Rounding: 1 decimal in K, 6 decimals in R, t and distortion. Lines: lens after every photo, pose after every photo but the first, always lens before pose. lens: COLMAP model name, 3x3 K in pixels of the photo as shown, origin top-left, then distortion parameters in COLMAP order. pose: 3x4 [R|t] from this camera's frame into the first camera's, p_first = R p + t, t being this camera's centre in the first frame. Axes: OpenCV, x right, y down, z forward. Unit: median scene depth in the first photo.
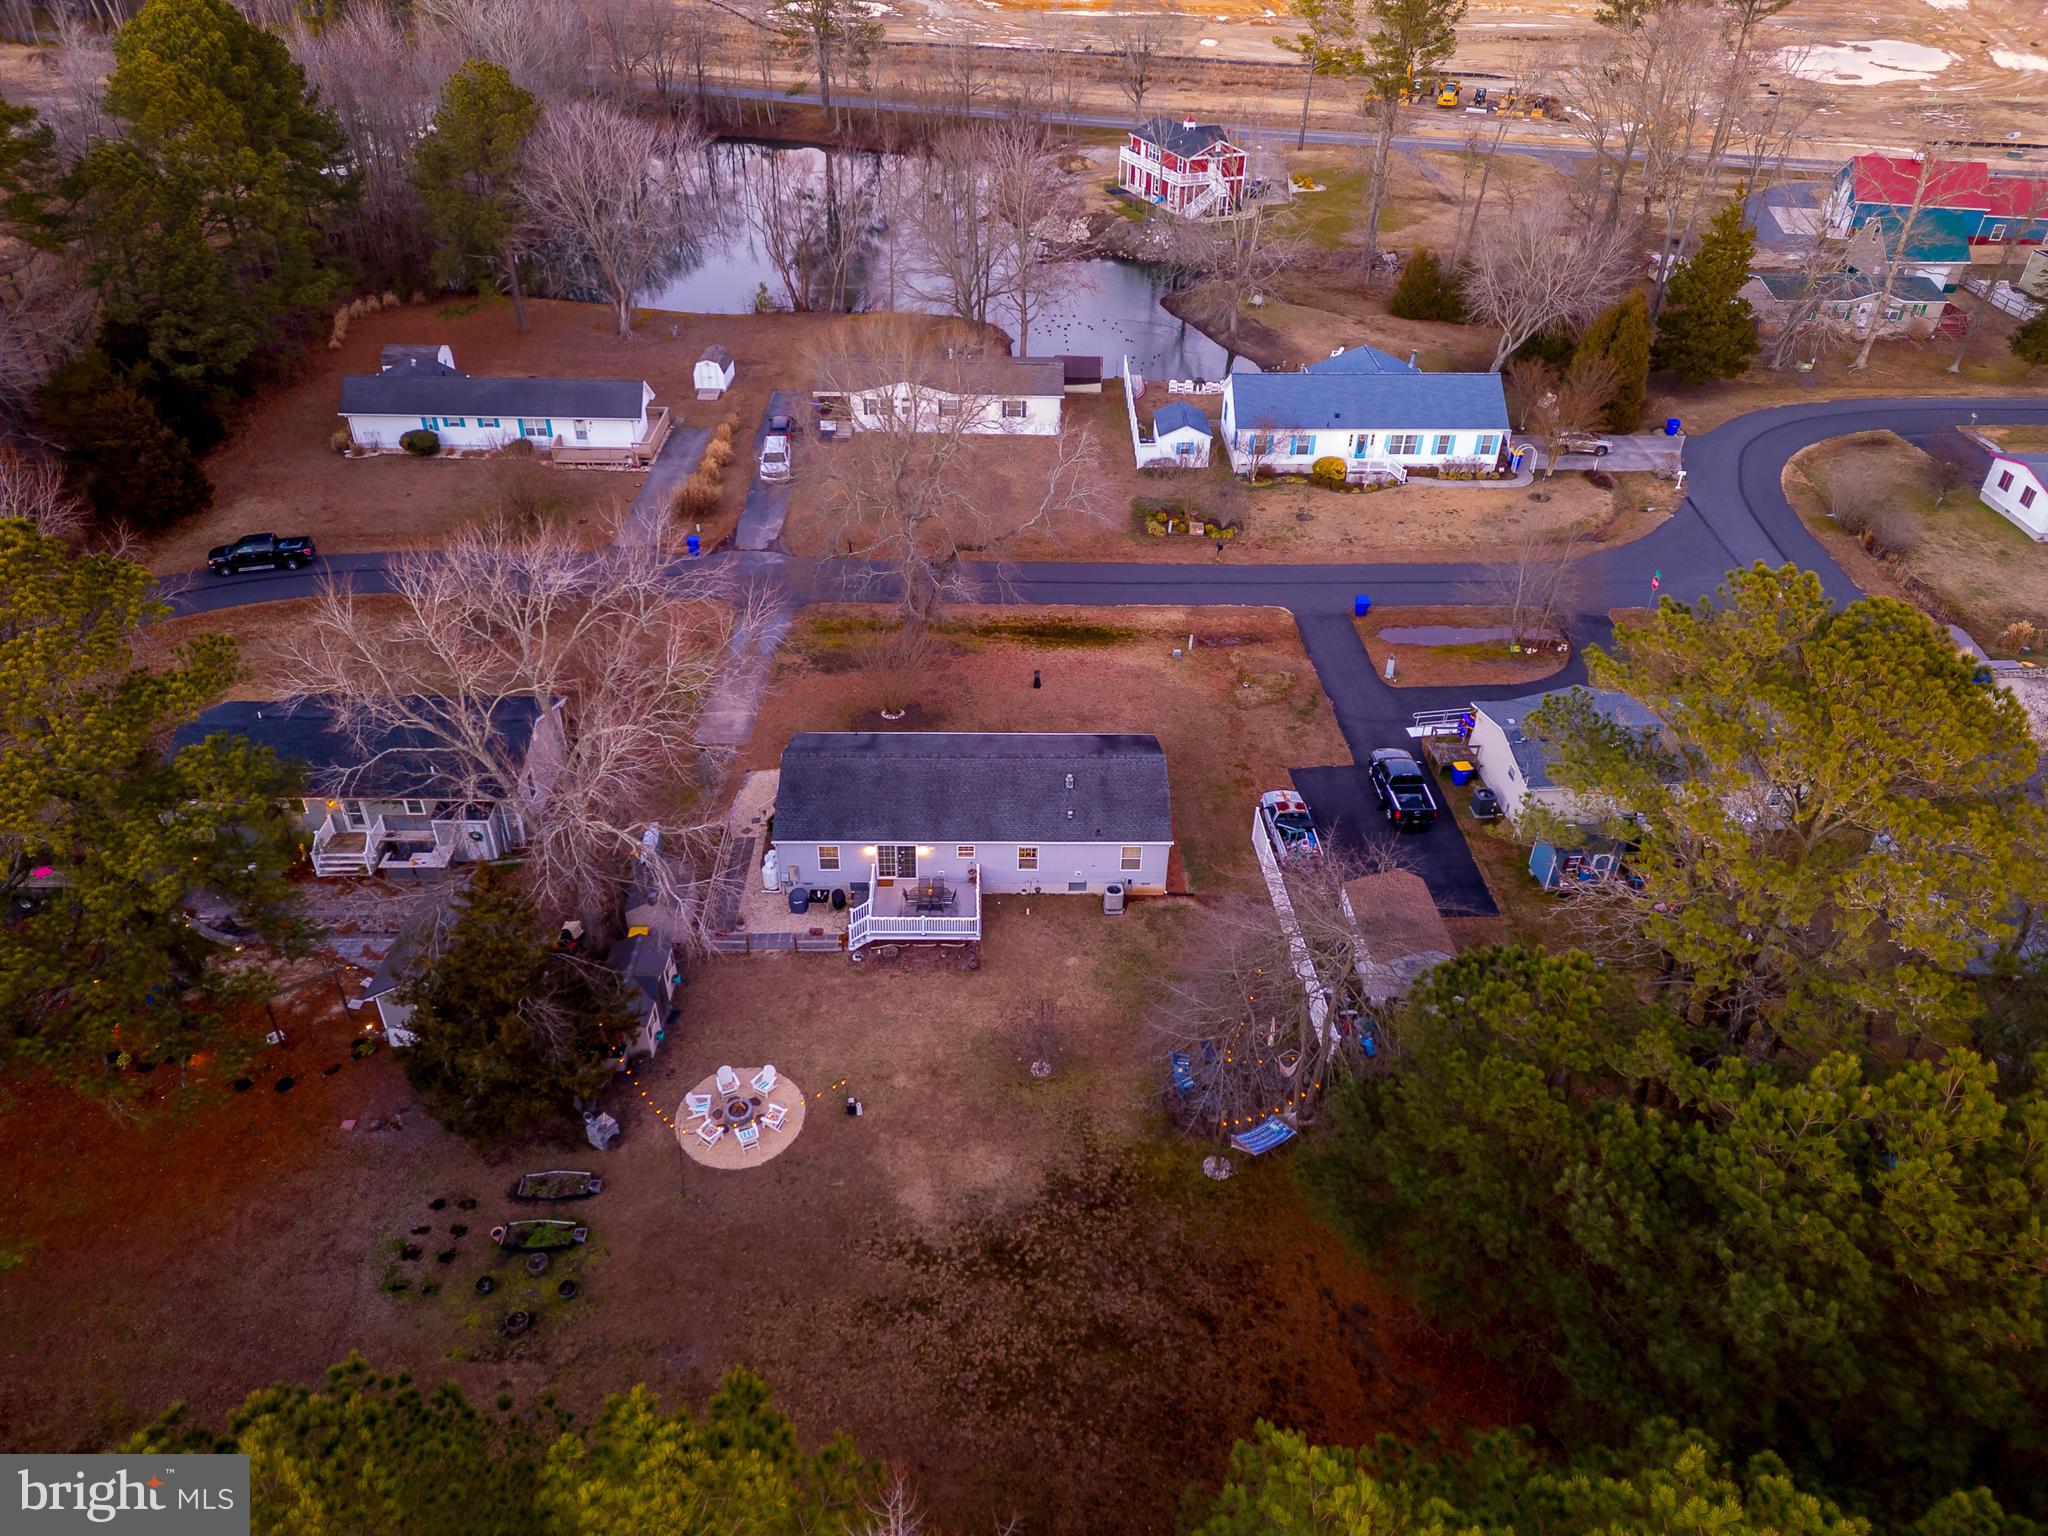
lens RADIAL K [[1421.1, 0, 1024.0], [0, 1421.1, 748.4], [0, 0, 1]] dist [0.064576, -0.047007]
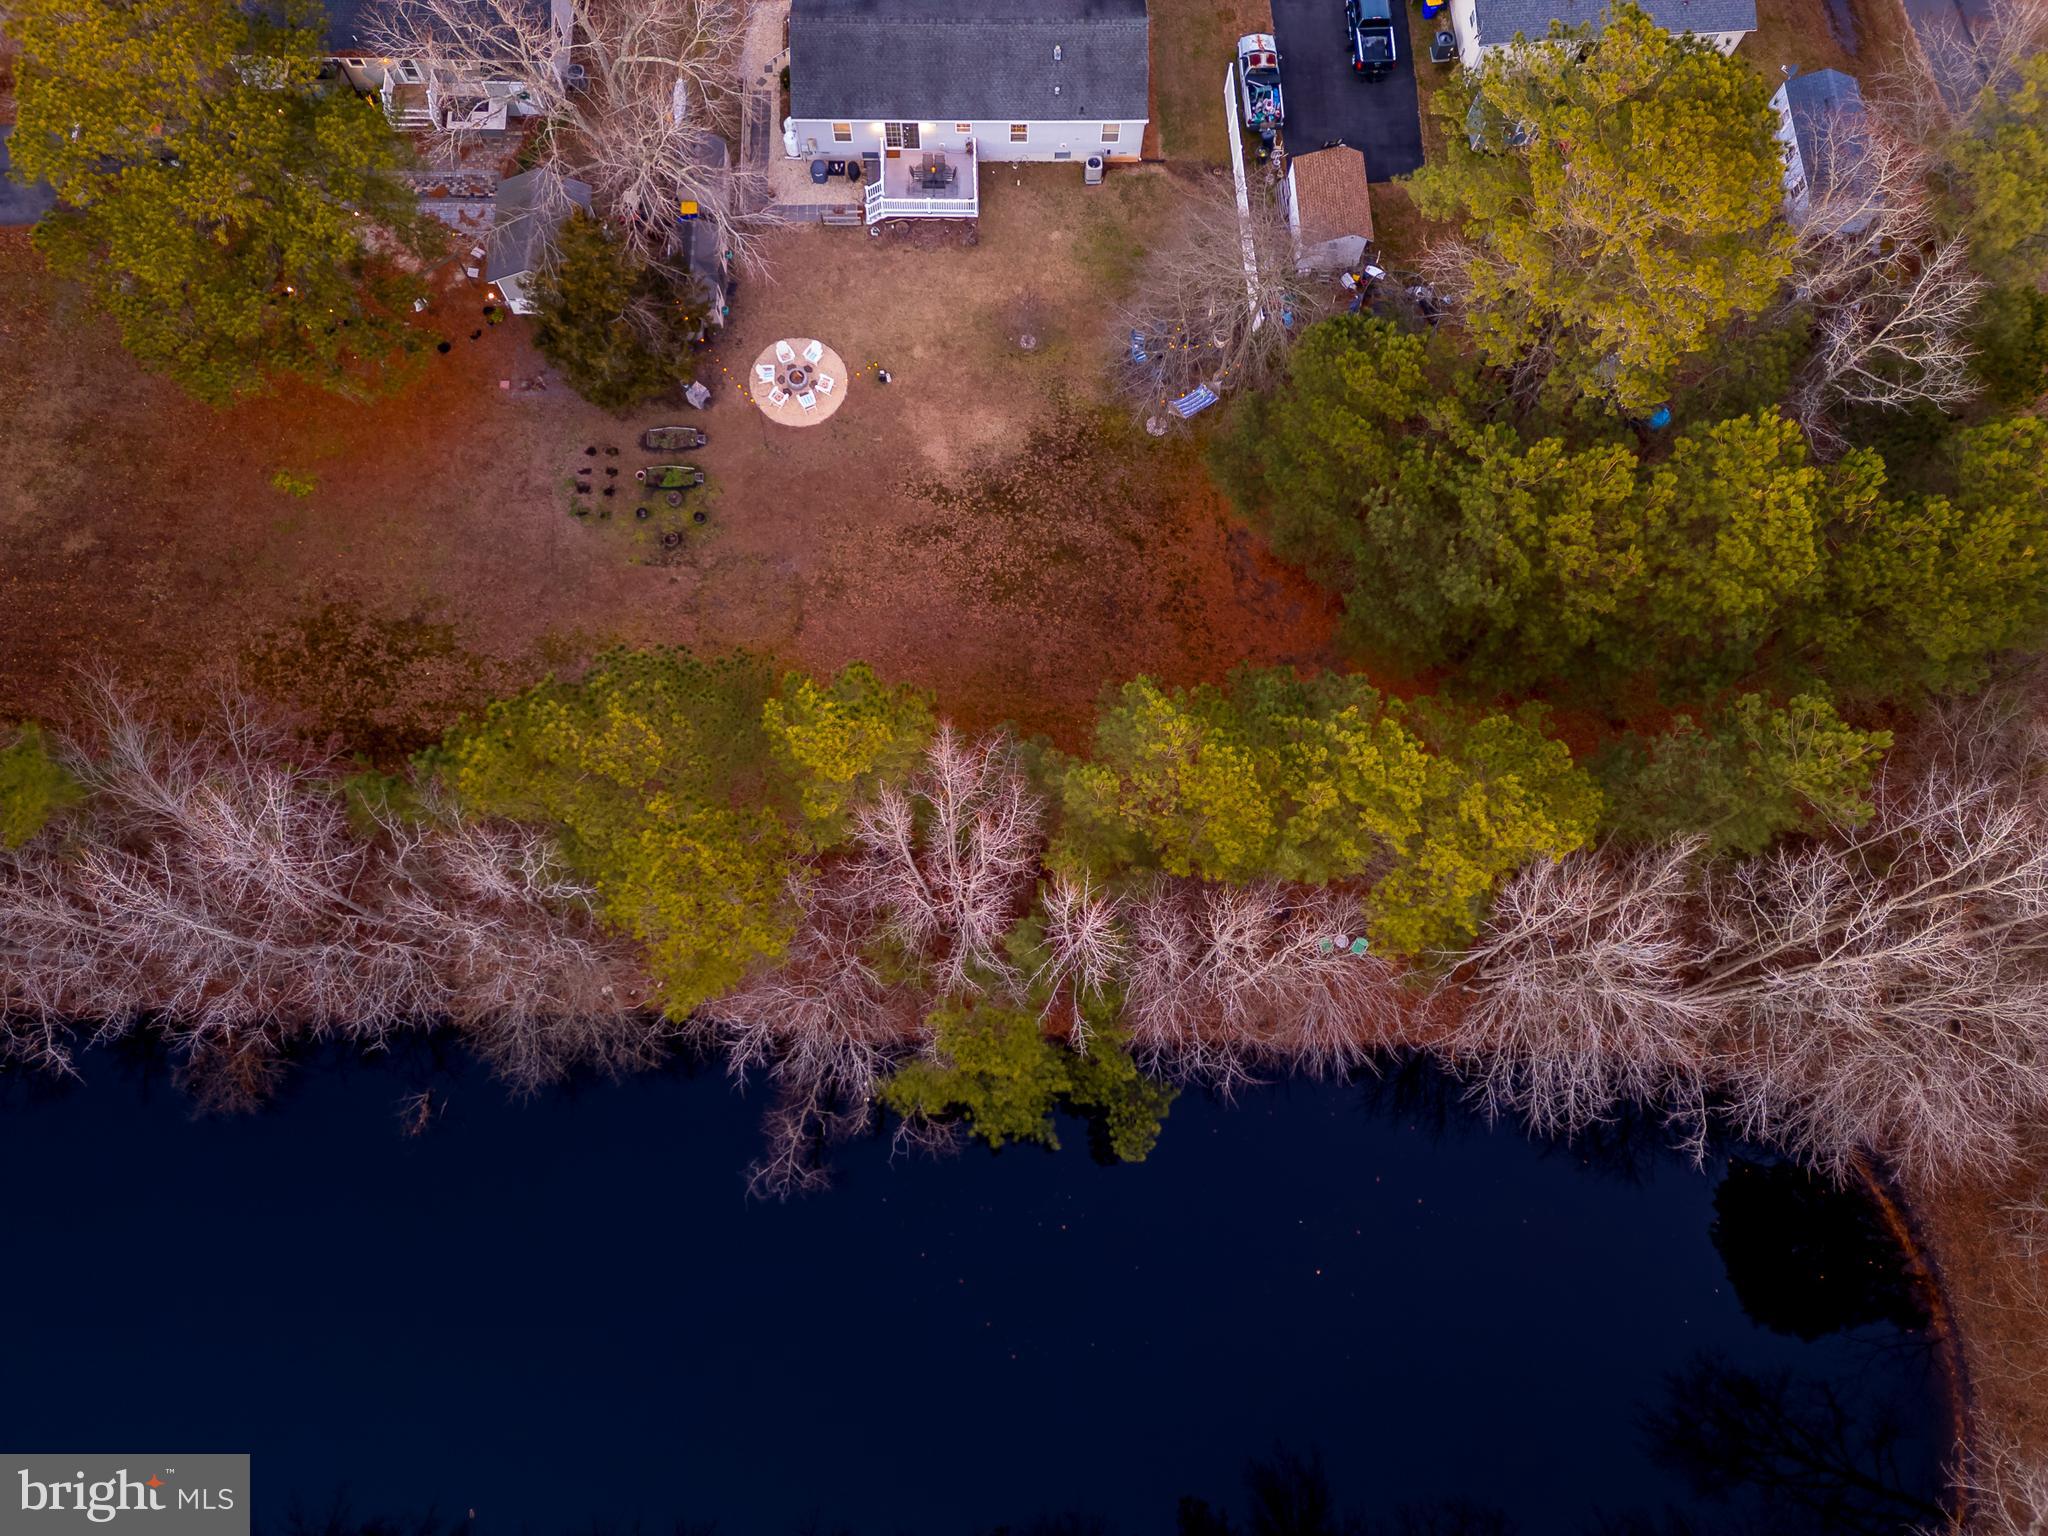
lens RADIAL K [[1421.1, 0, 1018.3], [0, 1421.1, 789.0], [0, 0, 1]] dist [0.064576, -0.047007]
pose [[0.999992, 0.002958, -0.002797, 0.006984], [-0.000455, 0.764061, 0.645143, -0.251241], [0.004045, -0.645137, 0.764056, -0.202157]]
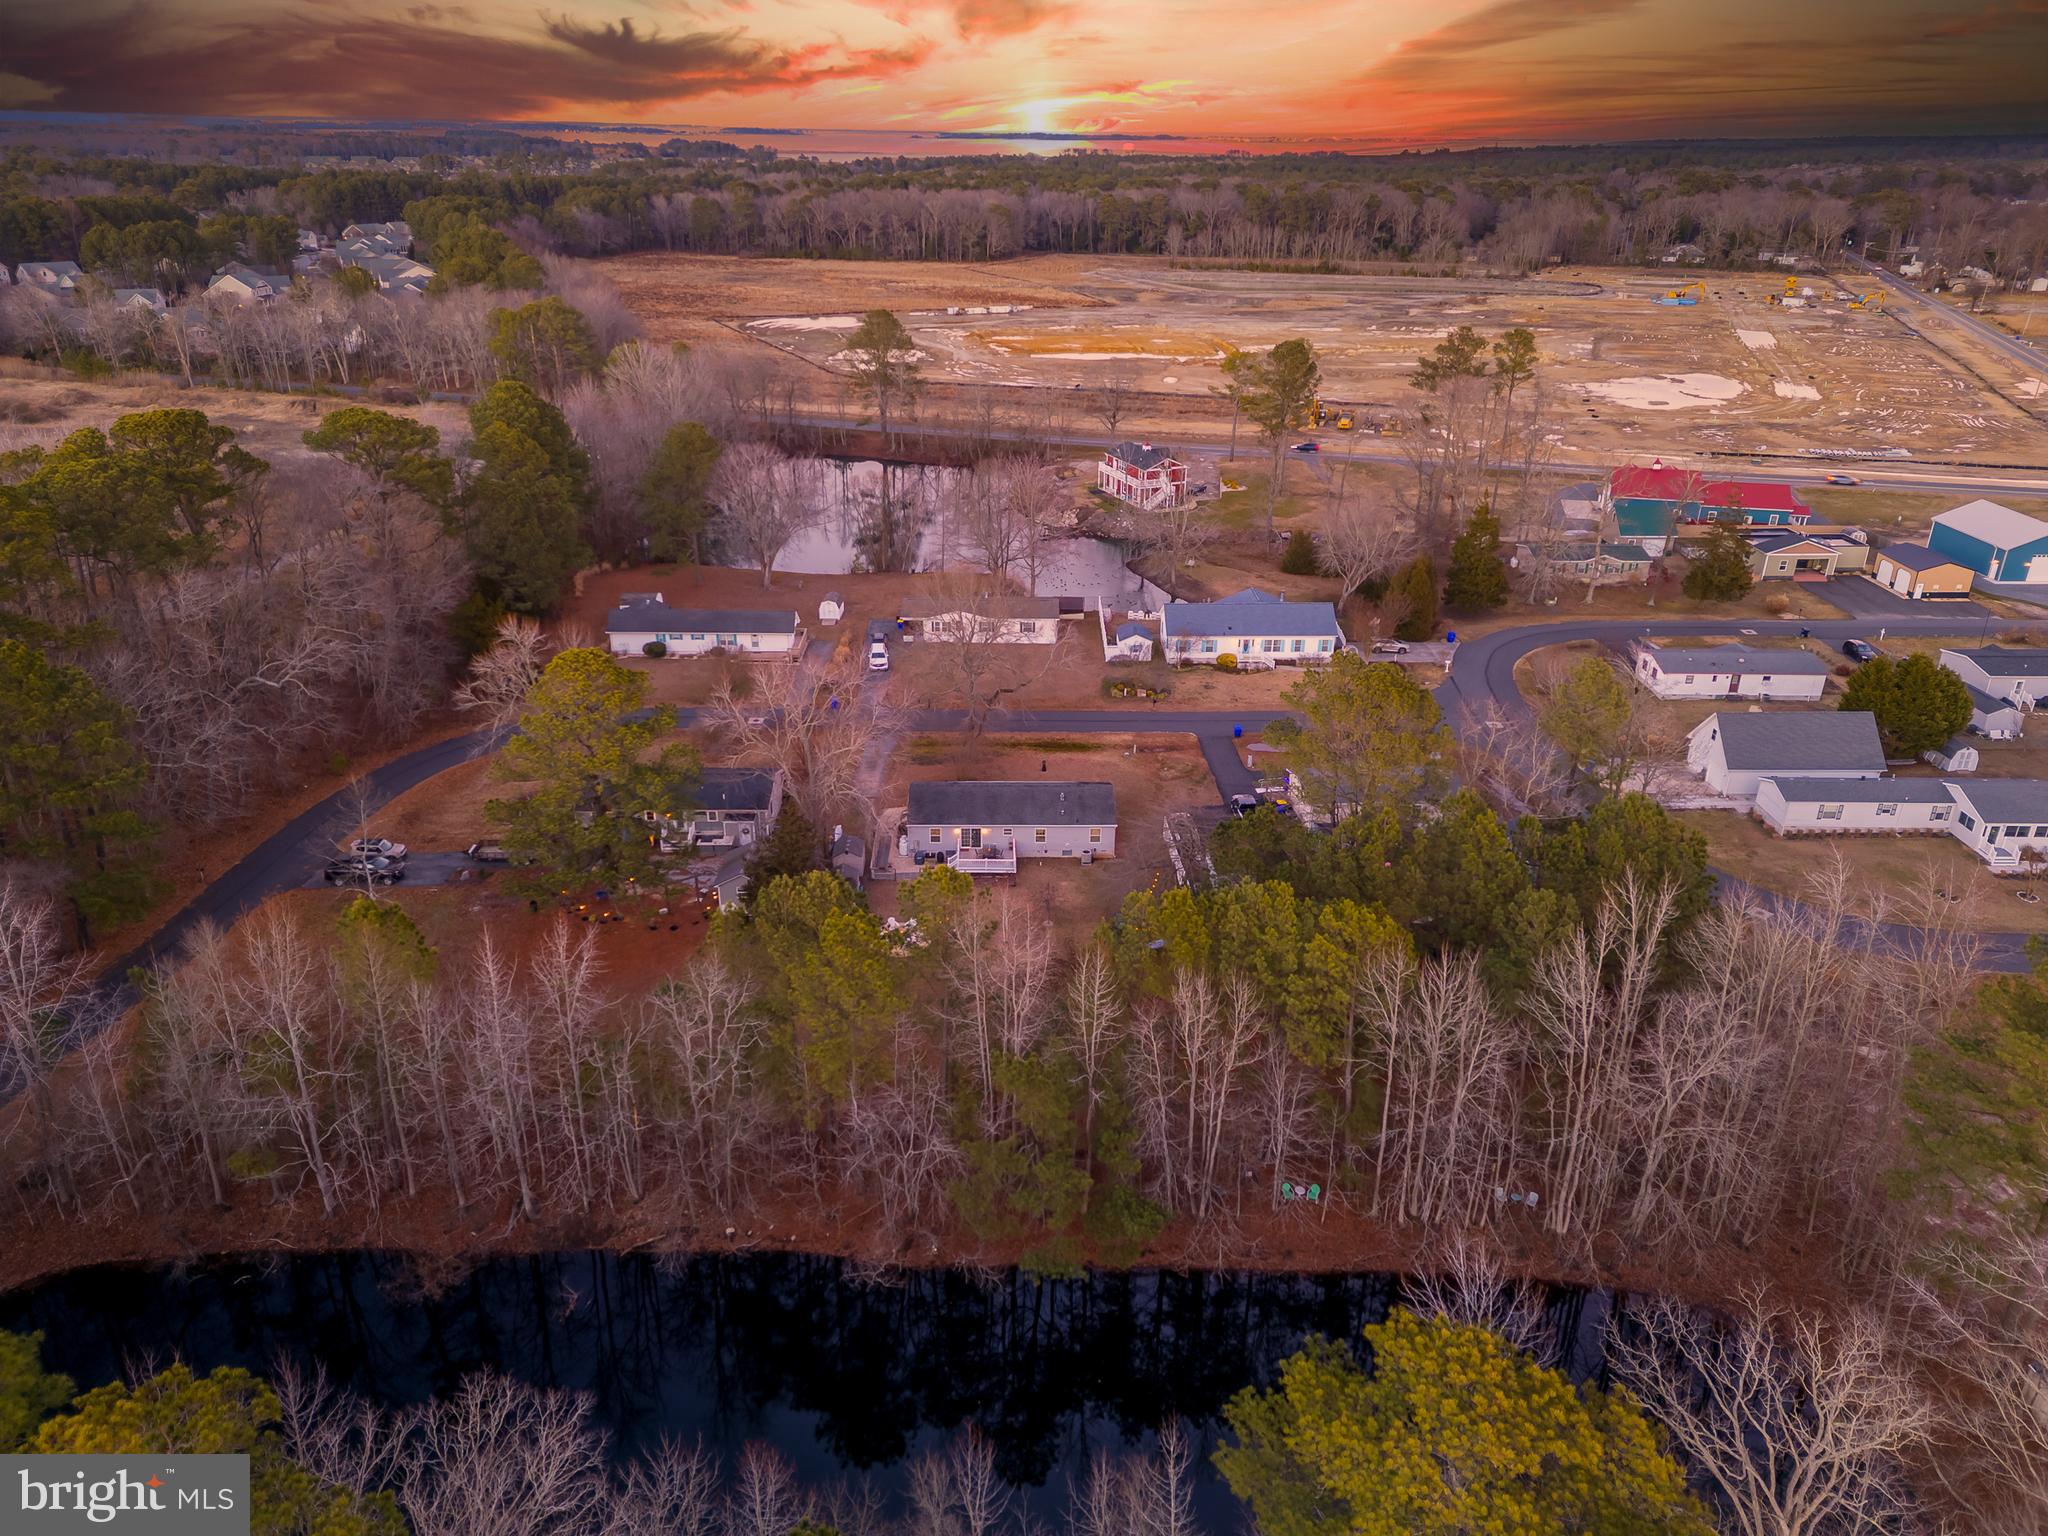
lens RADIAL K [[1421.1, 0, 1019.3], [0, 1421.1, 774.6], [0, 0, 1]] dist [0.064576, -0.047007]
pose [[0.999969, -0.005637, -0.005474, -0.014037], [0.004645, 0.985970, -0.166856, 0.300138], [0.006338, 0.166825, 0.985966, -0.843303]]
